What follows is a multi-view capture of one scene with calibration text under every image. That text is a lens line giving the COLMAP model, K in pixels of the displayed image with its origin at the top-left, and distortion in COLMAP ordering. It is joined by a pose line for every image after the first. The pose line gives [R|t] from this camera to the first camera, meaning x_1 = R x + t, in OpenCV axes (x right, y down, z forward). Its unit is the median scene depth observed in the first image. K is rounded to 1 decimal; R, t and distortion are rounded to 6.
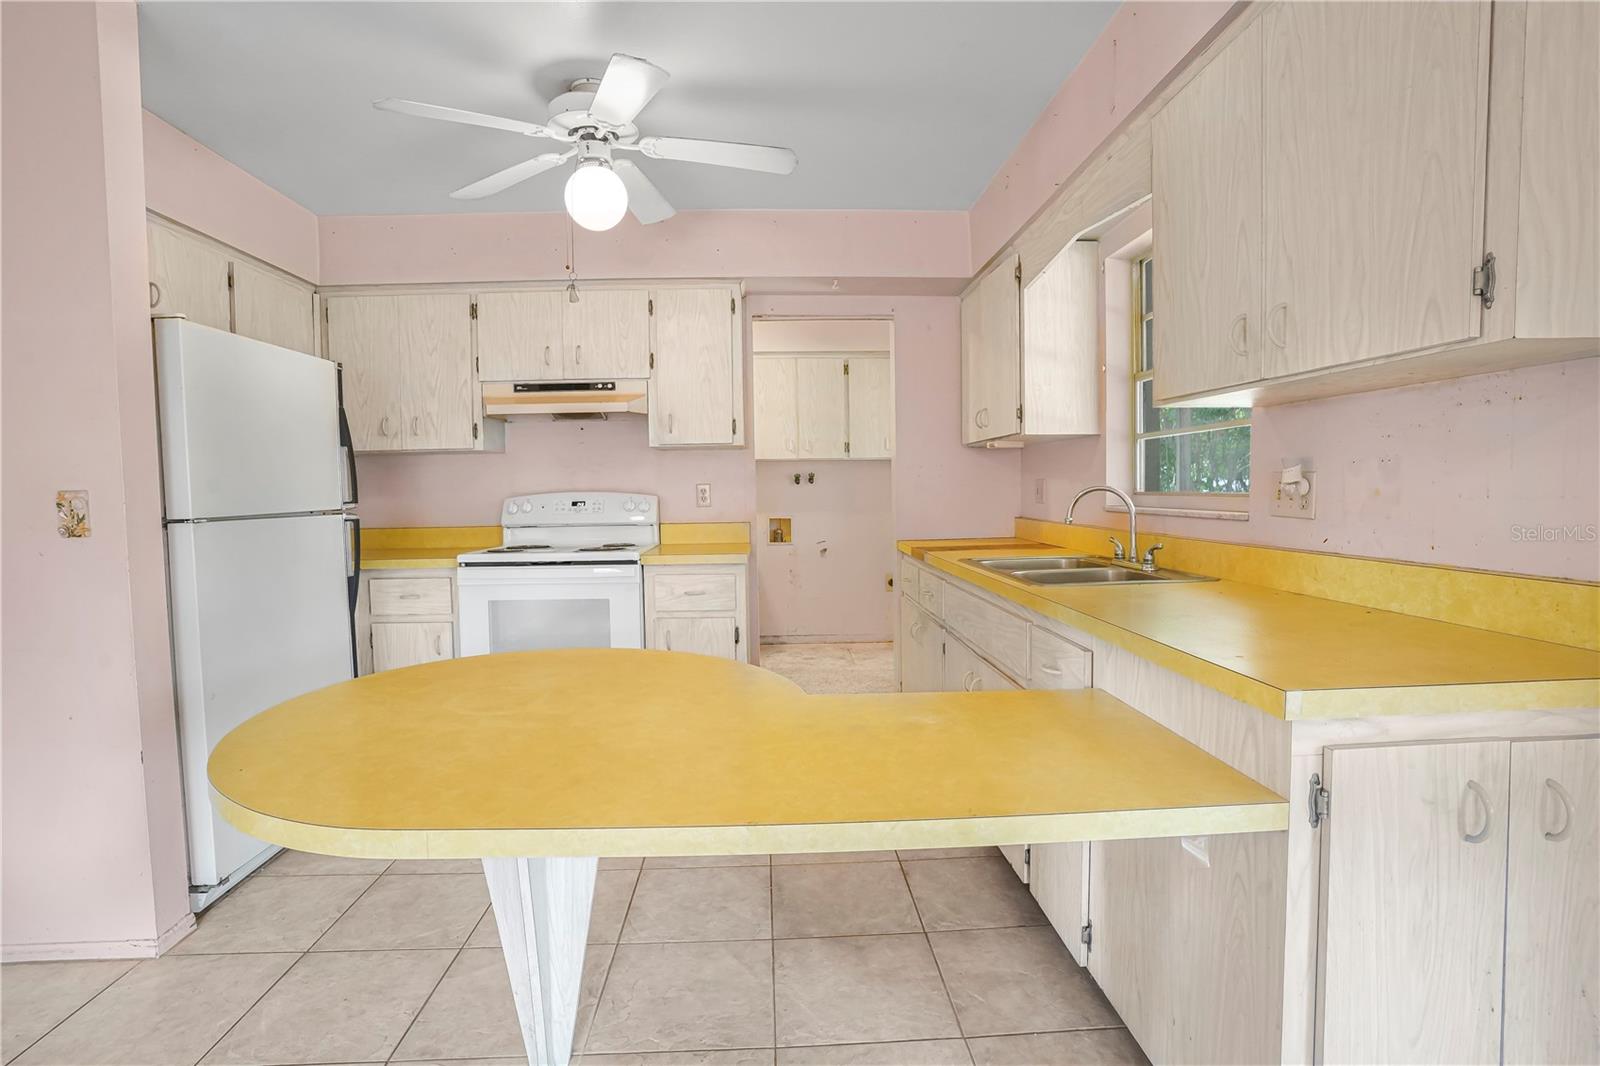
lens RADIAL K [[765.5, 0, 795.7], [0, 765.5, 530.7], [0, 0, 1]] dist [-0.054804, 0.010586]
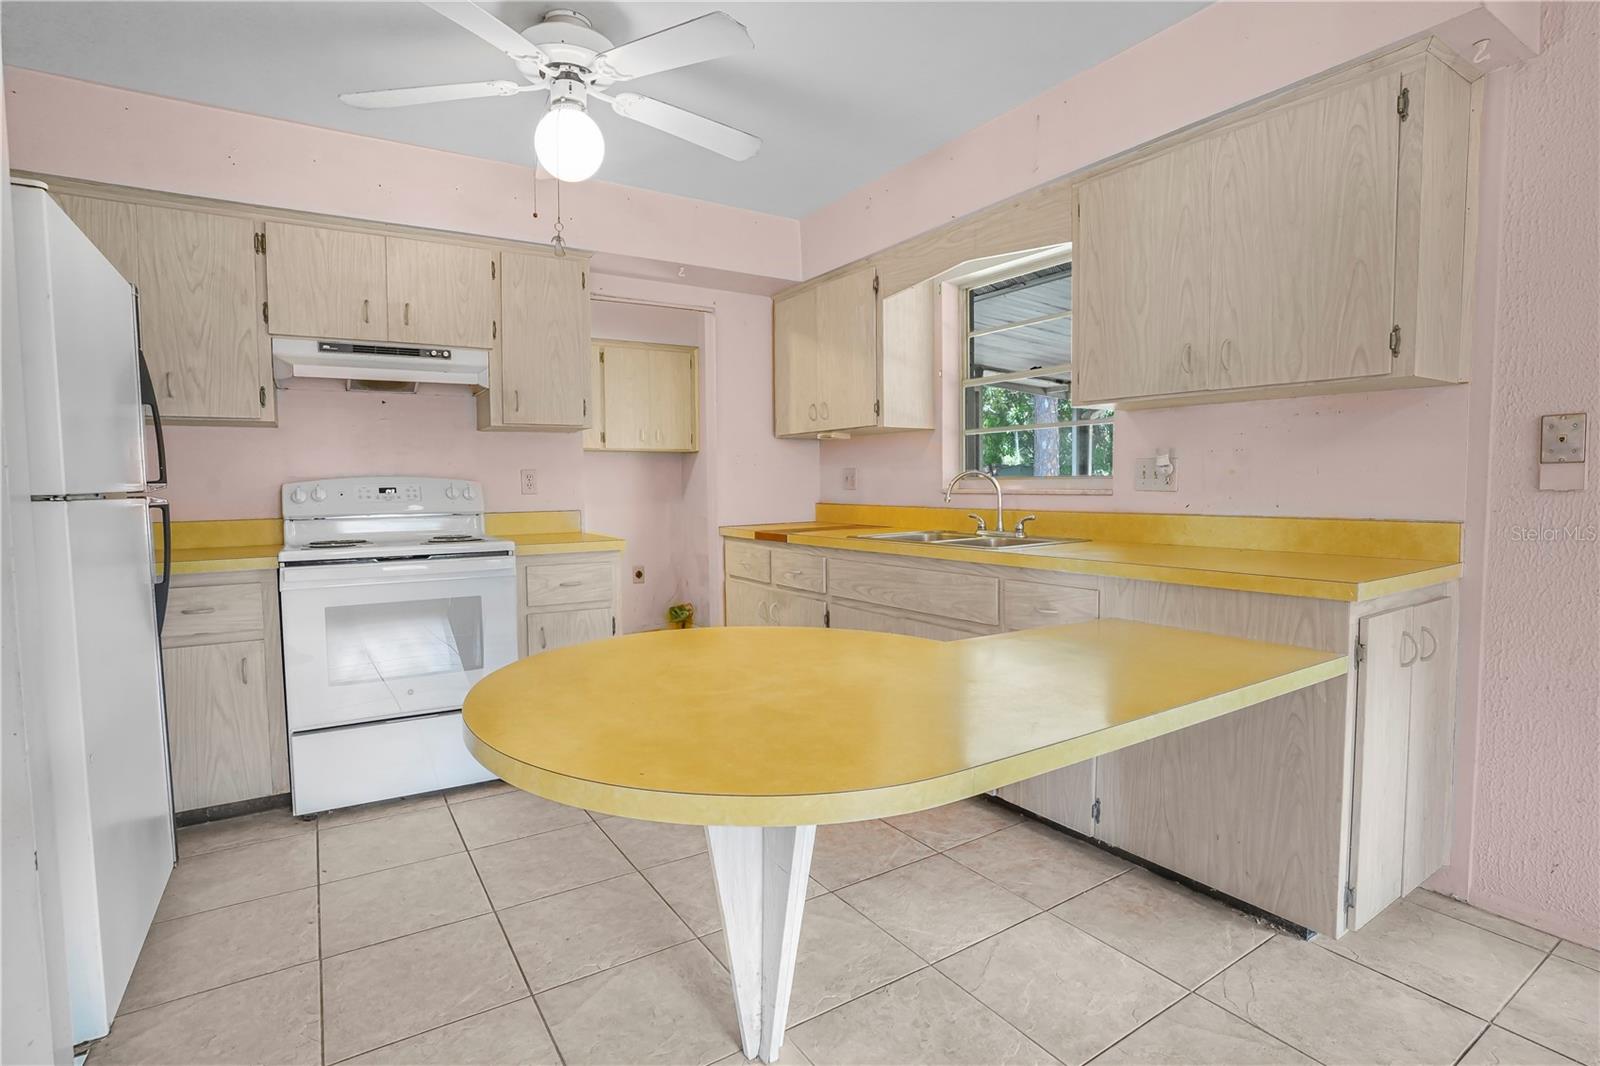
lens RADIAL K [[765.5, 0, 798.6], [0, 765.5, 529.7], [0, 0, 1]] dist [-0.054804, 0.010586]
pose [[0.868081, -0.024118, 0.495837, -0.385280], [0.024926, 0.999677, 0.004986, 0.019367], [-0.495797, 0.008031, 0.868401, 0.065945]]
